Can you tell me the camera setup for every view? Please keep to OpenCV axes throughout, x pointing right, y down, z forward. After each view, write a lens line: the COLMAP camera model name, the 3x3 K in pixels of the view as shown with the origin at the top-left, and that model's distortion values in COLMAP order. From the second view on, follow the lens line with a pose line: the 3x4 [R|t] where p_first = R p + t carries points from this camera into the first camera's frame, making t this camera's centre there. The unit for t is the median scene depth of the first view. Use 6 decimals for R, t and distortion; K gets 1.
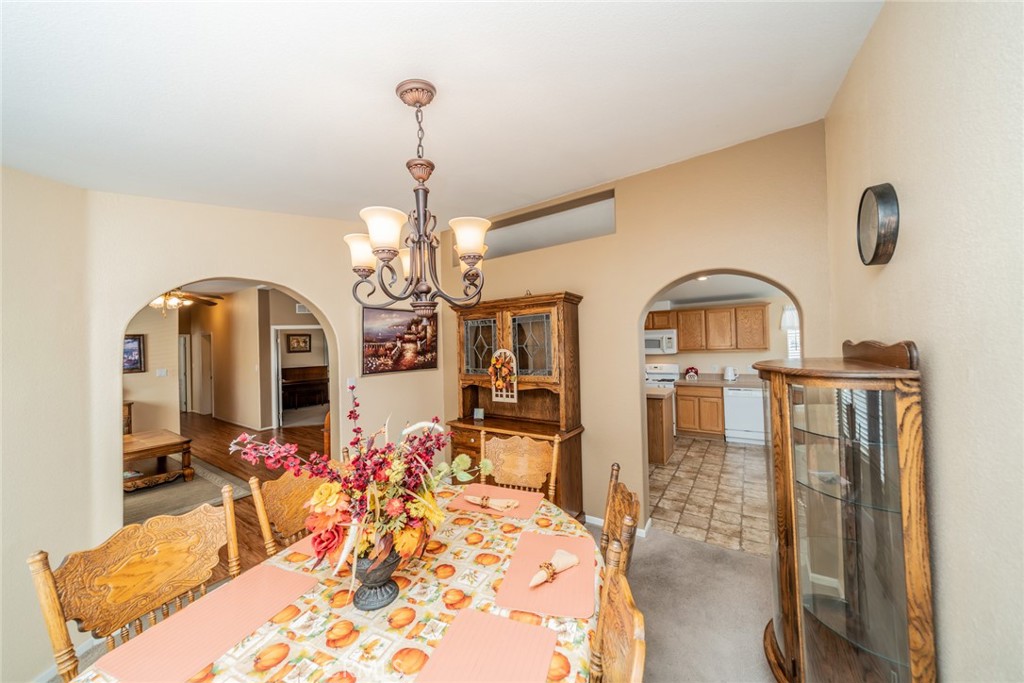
lens RADIAL K [[349.6, 0, 510.4], [0, 349.6, 343.1], [0, 0, 1]] dist [-0.010479, 0.000054]
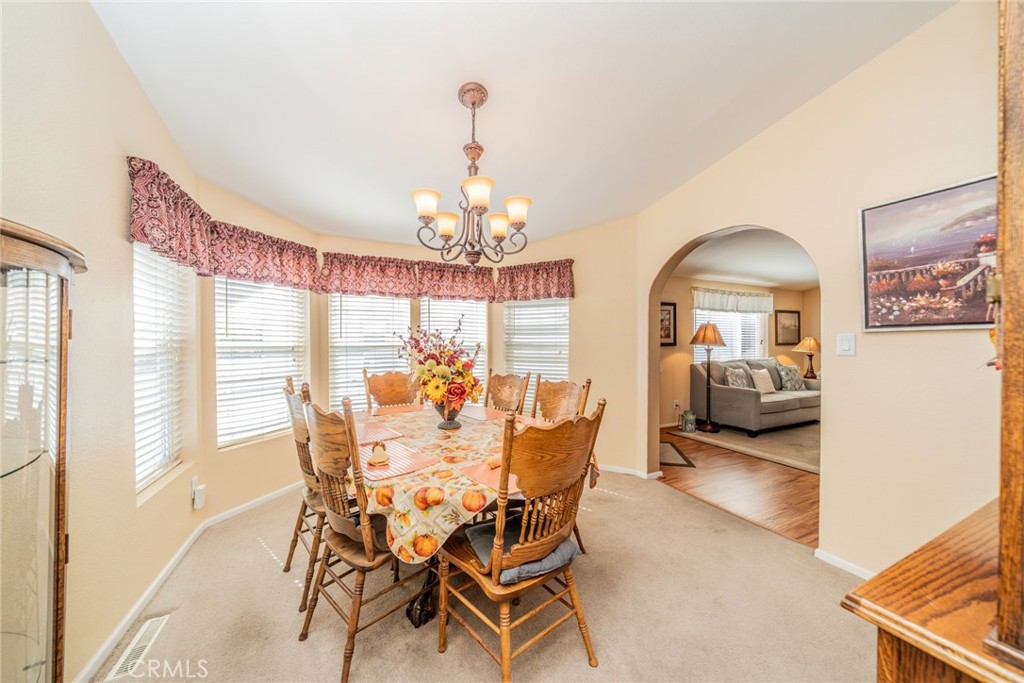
lens RADIAL K [[349.6, 0, 510.4], [0, 349.6, 343.1], [0, 0, 1]] dist [-0.010479, 0.000054]
pose [[-0.504374, 0.028415, -0.863017, 0.169056], [0.025051, 0.999519, 0.018268, 0.041278], [0.863122, -0.012406, -0.504844, 0.360143]]
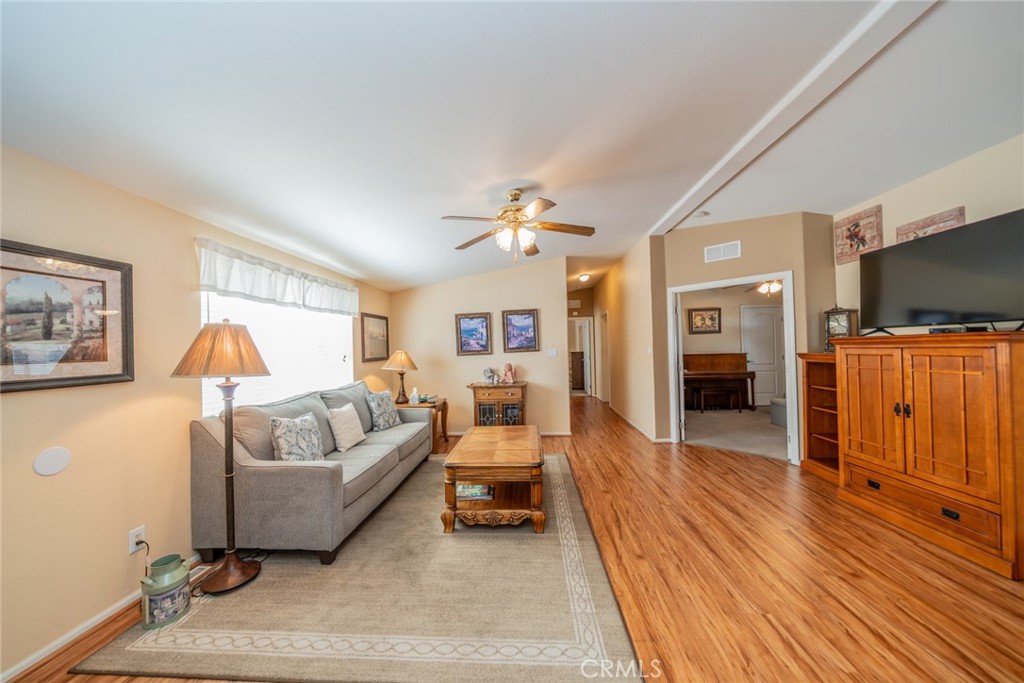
lens RADIAL K [[349.6, 0, 510.4], [0, 349.6, 343.1], [0, 0, 1]] dist [-0.010479, 0.000054]
pose [[0.510480, 0.002666, -0.859886, -0.273034], [0.019119, 0.999713, 0.014449, 0.041367], [0.859677, -0.023816, 0.510282, 0.406892]]
